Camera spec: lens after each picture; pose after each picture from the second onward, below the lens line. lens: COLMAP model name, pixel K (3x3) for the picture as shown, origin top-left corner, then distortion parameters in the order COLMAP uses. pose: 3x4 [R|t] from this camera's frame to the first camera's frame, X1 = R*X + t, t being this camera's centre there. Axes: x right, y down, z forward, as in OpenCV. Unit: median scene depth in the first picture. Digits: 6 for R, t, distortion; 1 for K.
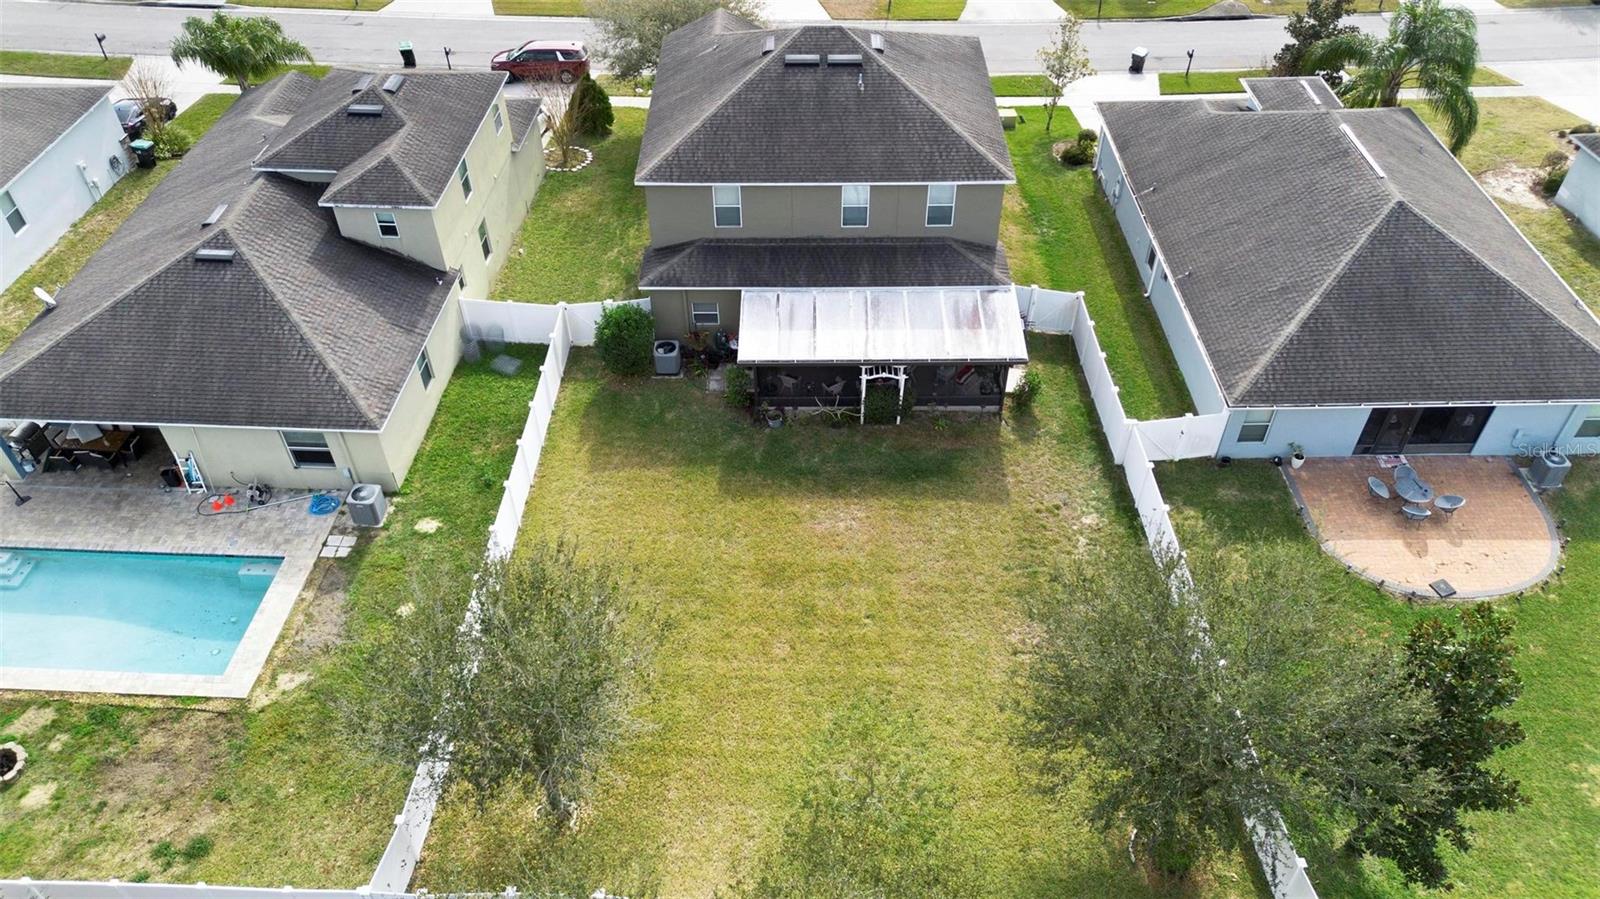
lens RADIAL K [[1121.7, 0, 800.0], [0, 1121.7, 449.5], [0, 0, 1]] dist [0.103348, -0.097754]
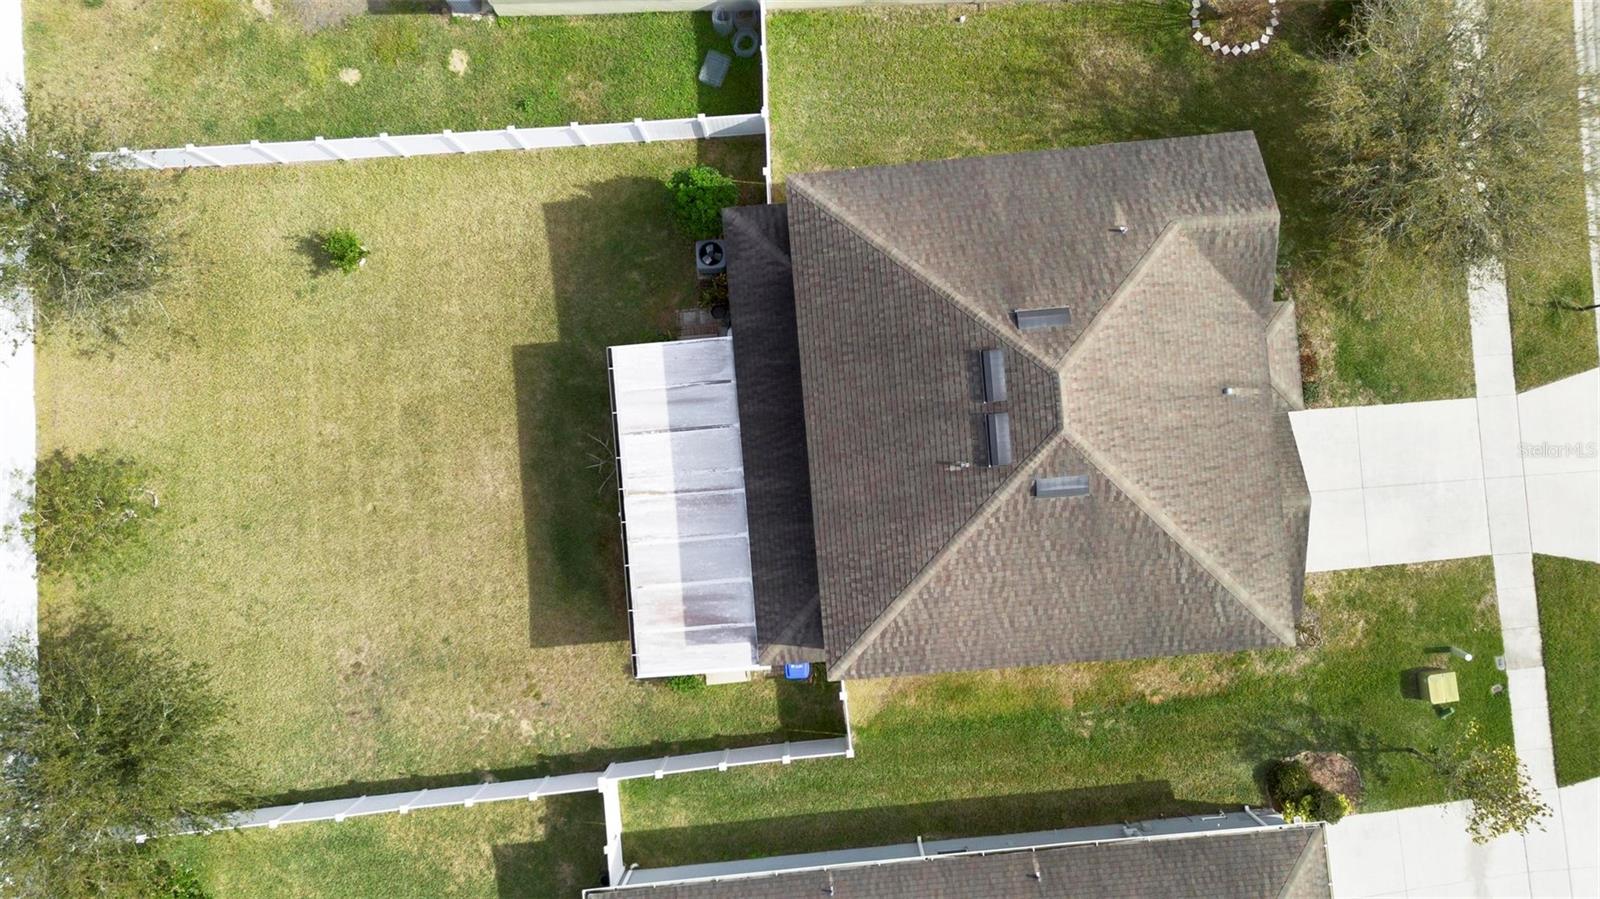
lens RADIAL K [[1121.7, 0, 800.0], [0, 1121.7, 449.5], [0, 0, 1]] dist [0.103348, -0.097754]
pose [[0.087354, 0.996099, -0.012471, 0.045207], [-0.672750, 0.068221, 0.736718, -0.779725], [0.734695, -0.055966, 0.676085, 0.482651]]
